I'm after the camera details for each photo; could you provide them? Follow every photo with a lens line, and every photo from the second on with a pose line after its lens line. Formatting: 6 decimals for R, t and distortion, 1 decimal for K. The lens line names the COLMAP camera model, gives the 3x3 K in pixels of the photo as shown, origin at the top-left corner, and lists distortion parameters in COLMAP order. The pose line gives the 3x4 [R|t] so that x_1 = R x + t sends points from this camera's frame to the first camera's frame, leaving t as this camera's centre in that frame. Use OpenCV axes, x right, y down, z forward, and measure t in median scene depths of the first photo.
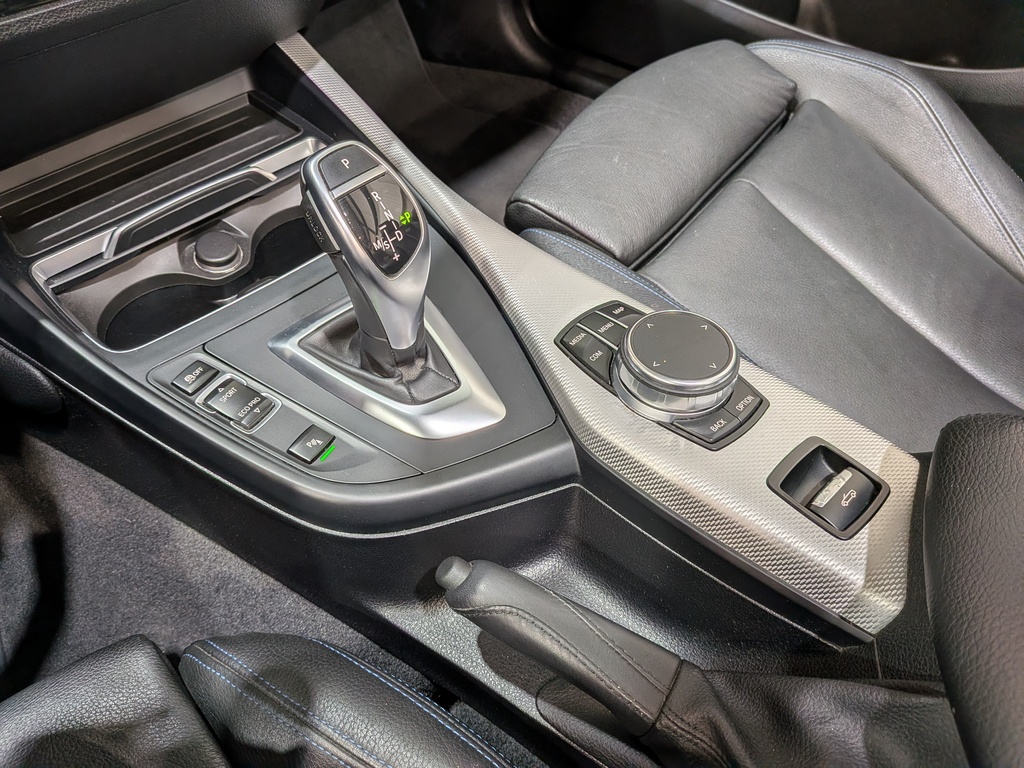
lens RADIAL K [[734.1, 0, 493.4], [0, 734.1, 372.0], [0, 0, 1]] dist [0.000334, -0.005355]
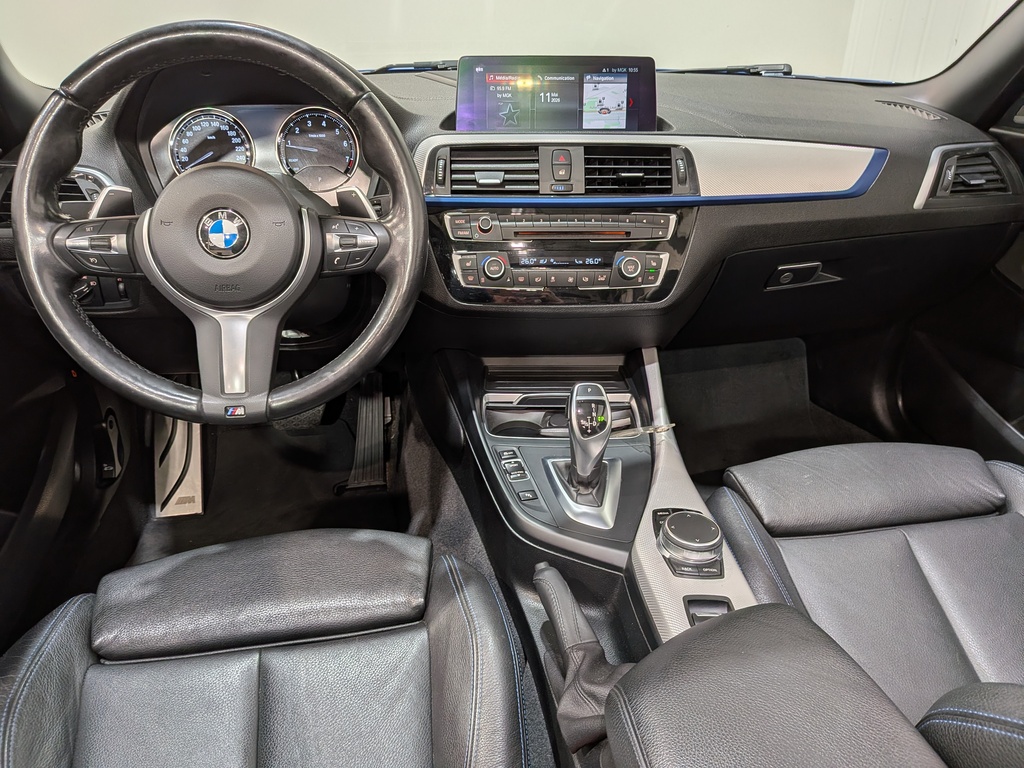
lens RADIAL K [[697.4, 0, 516.6], [0, 697.4, 402.2], [0, 0, 1]] dist [0.072172, -0.073170]
pose [[0.741707, 0.332112, -0.582729, 0.724160], [-0.513846, 0.839753, -0.175434, 0.207502], [0.431084, 0.429553, 0.793505, -0.686238]]
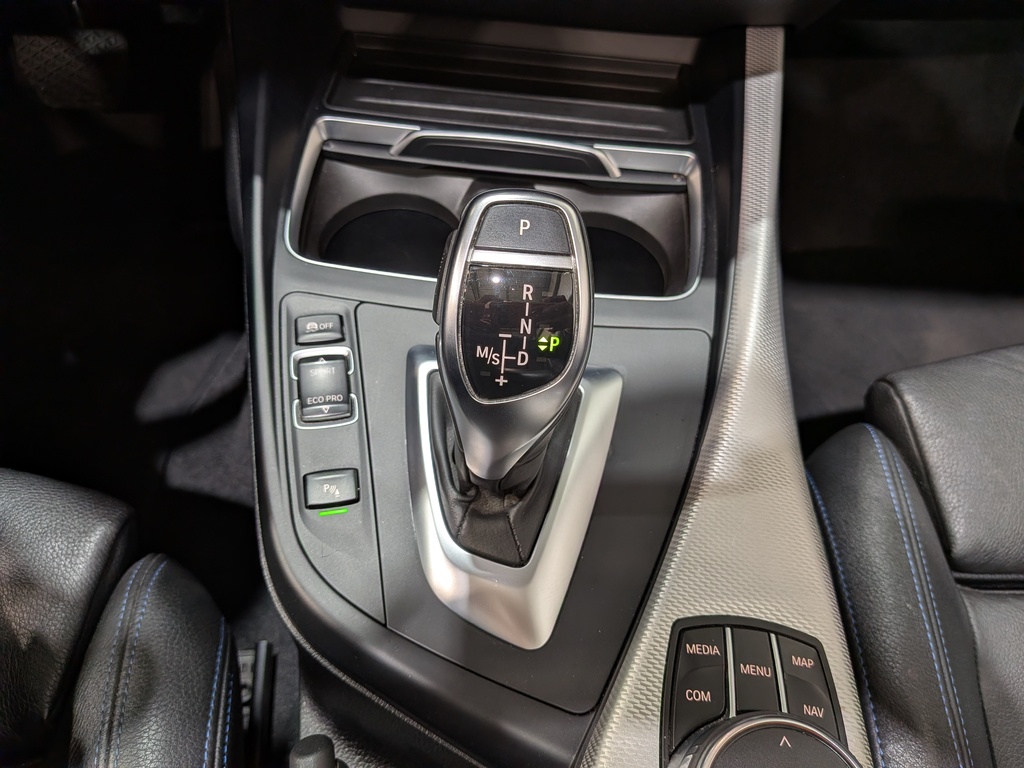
lens RADIAL K [[752.7, 0, 512.0], [0, 752.7, 384.0], [0, 0, 1]] dist [0.063886, -0.148402]
pose [[0.661509, 0.630022, -0.406791, 0.113274], [-0.603634, 0.769193, 0.209688, -0.225667], [0.445009, 0.106842, 0.889130, 0.298665]]
